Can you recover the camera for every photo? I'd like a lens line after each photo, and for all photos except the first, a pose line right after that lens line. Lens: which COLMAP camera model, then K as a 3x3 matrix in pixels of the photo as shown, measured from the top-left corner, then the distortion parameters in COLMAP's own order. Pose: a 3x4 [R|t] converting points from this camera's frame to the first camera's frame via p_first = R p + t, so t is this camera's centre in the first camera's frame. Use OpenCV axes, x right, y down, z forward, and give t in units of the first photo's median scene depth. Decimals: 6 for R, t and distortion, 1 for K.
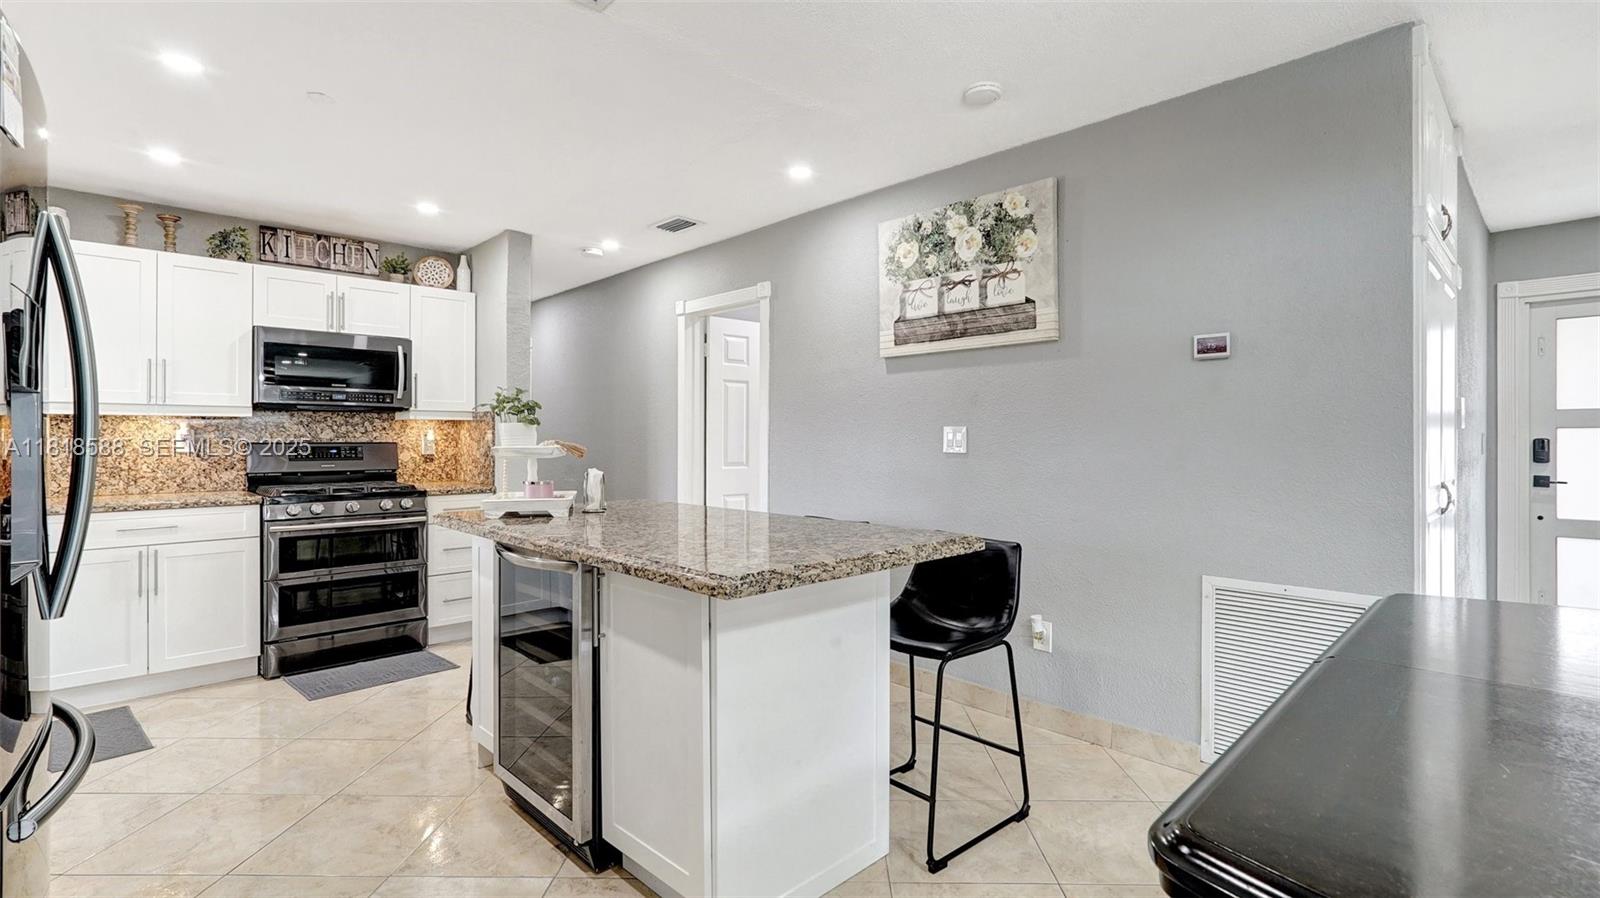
lens RADIAL K [[717.5, 0, 803.6], [0, 717.5, 442.3], [0, 0, 1]] dist [-0.007839, 0.002809]
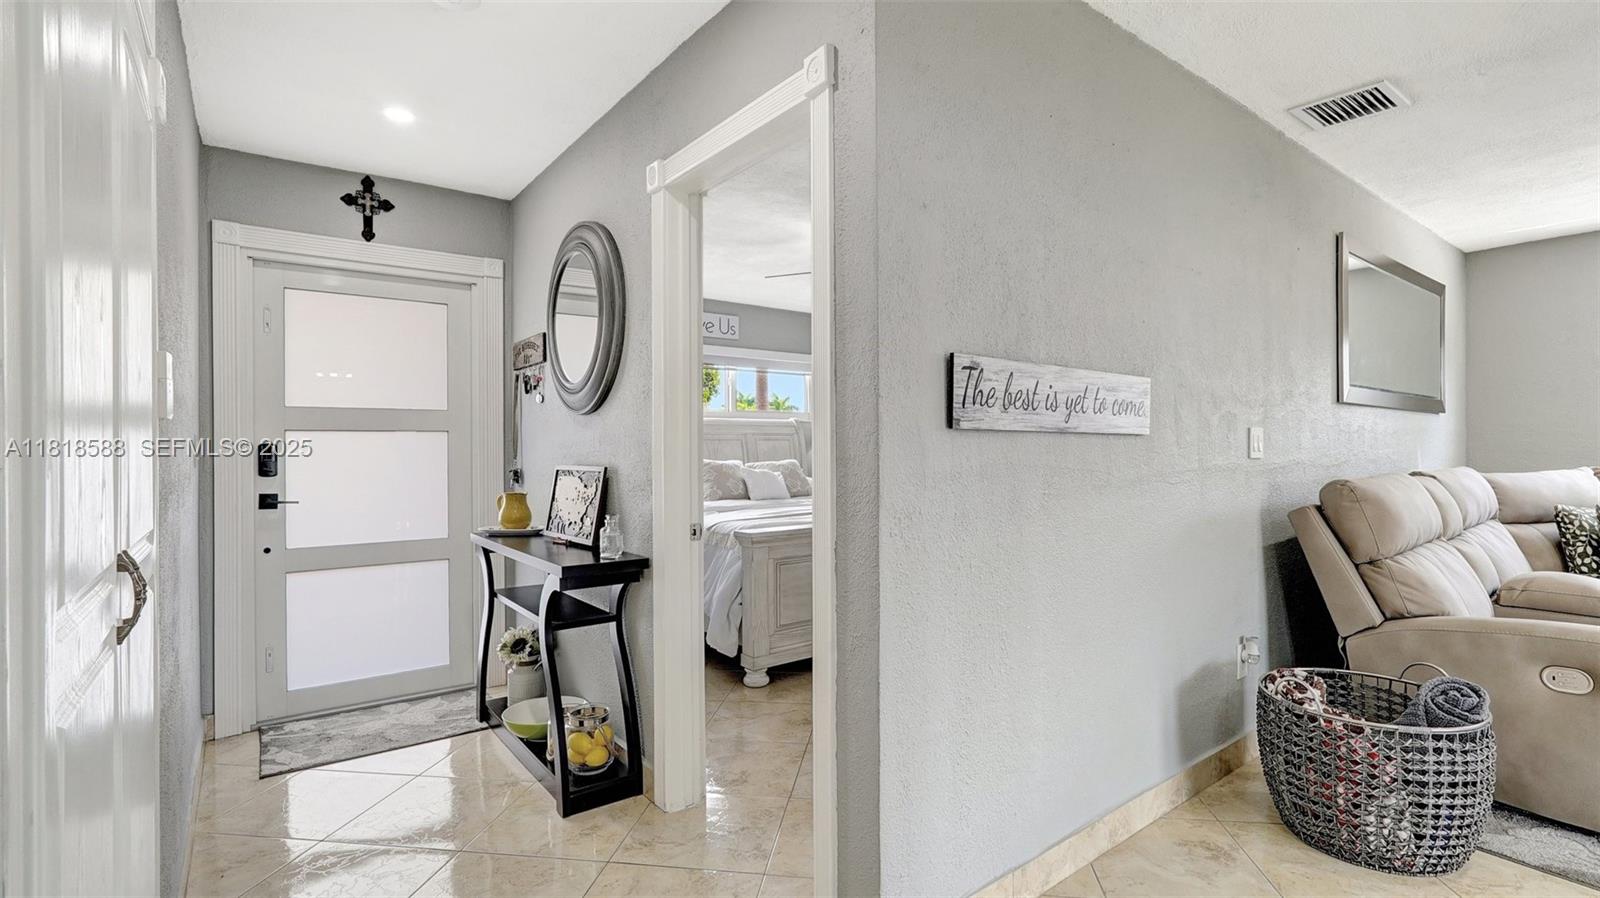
lens RADIAL K [[716.8, 0, 783.0], [0, 716.8, 449.5], [0, 0, 1]] dist [0.014816, 0.000456]
pose [[0.115049, 0.000356, 0.993360, 0.333965], [0.005591, 0.999984, -0.001006, 0.003642], [-0.993344, 0.005670, 0.115045, 0.367300]]
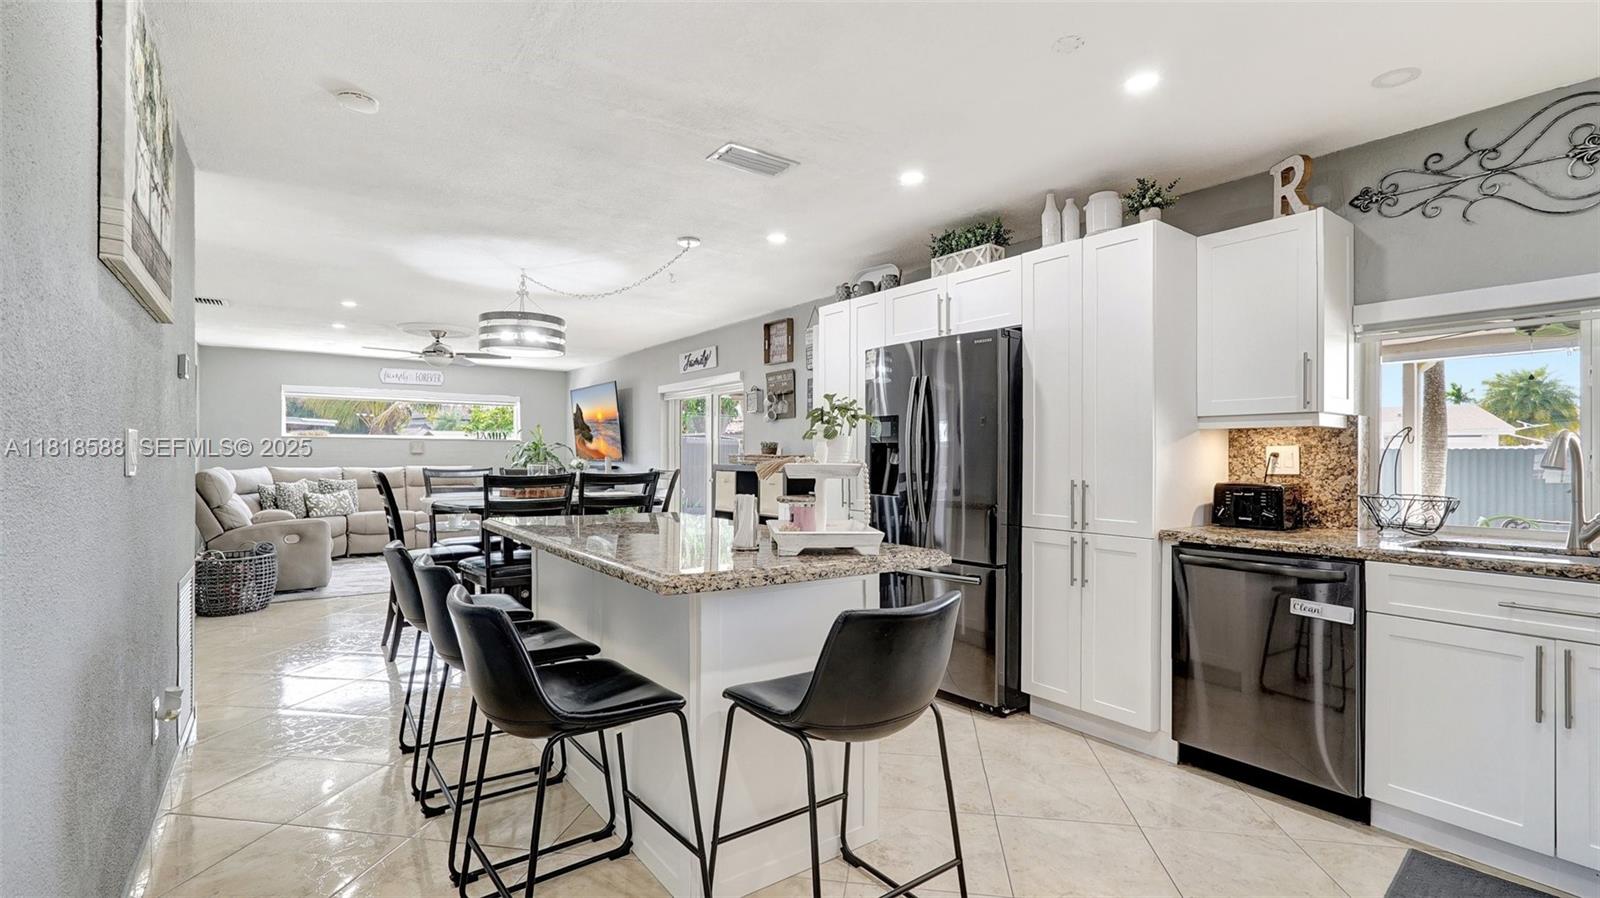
lens RADIAL K [[717.5, 0, 793.2], [0, 717.5, 459.5], [0, 0, 1]] dist [-0.007839, 0.002809]
pose [[-0.990864, -0.004043, 0.134805, -0.252749], [-0.003326, 0.999979, 0.005546, -0.003402], [-0.134825, 0.005047, -0.990857, 1.121742]]
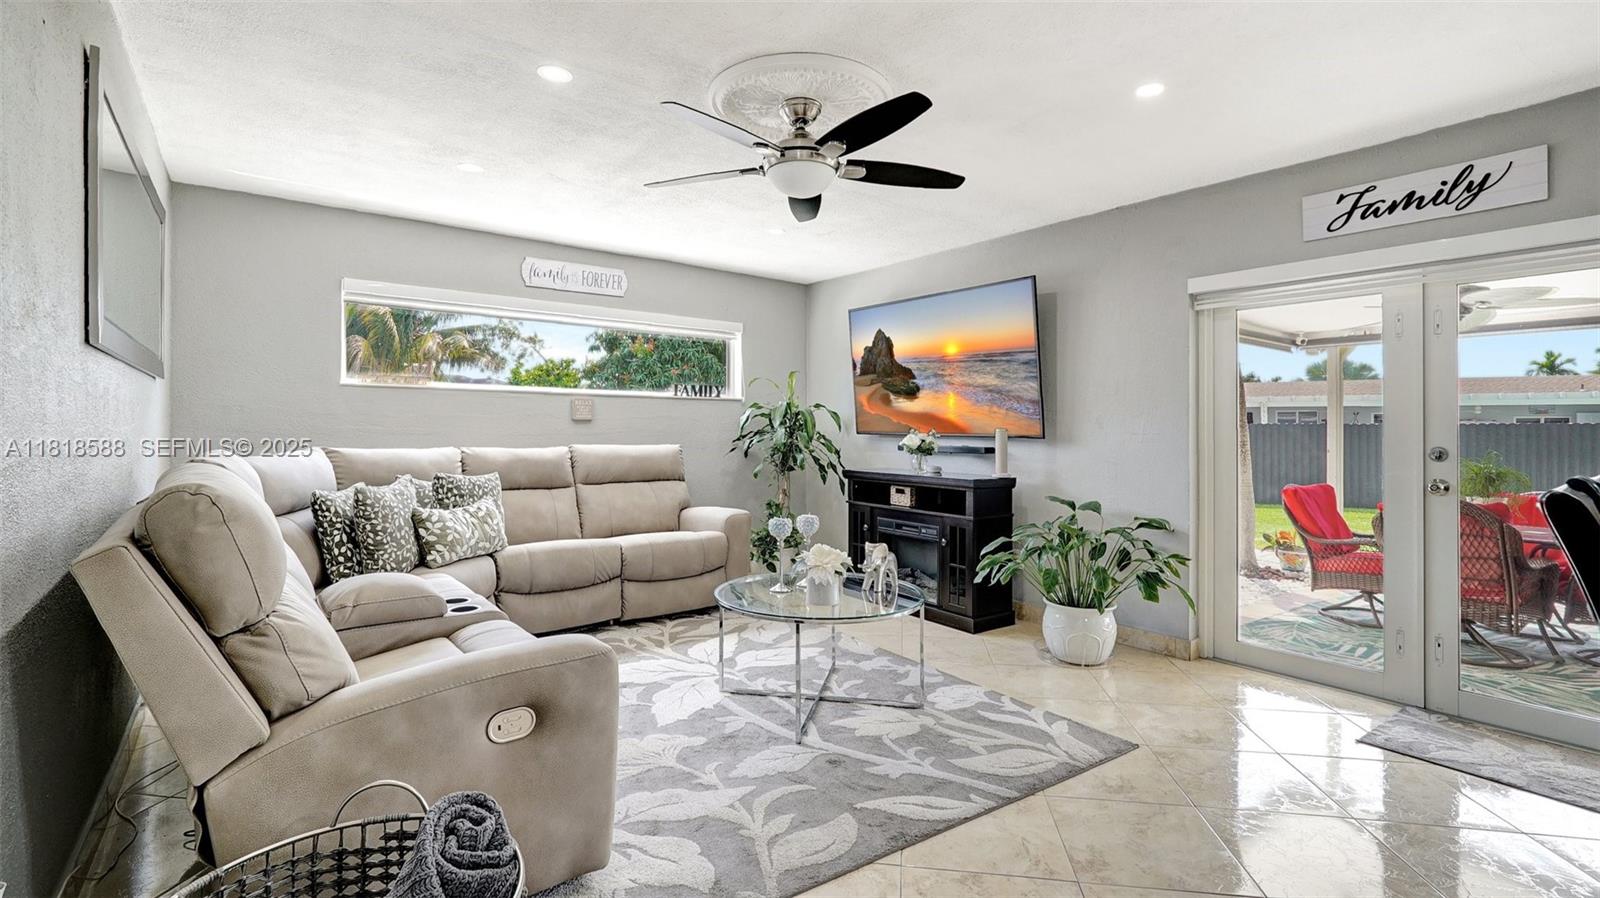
lens RADIAL K [[717.5, 0, 822.8], [0, 717.5, 421.9], [0, 0, 1]] dist [-0.007839, 0.002809]
pose [[-0.997006, -0.006230, 0.077072, 0.678835], [-0.006849, 0.999946, -0.007774, 0.004104], [-0.077019, -0.008279, -0.996995, 0.268115]]
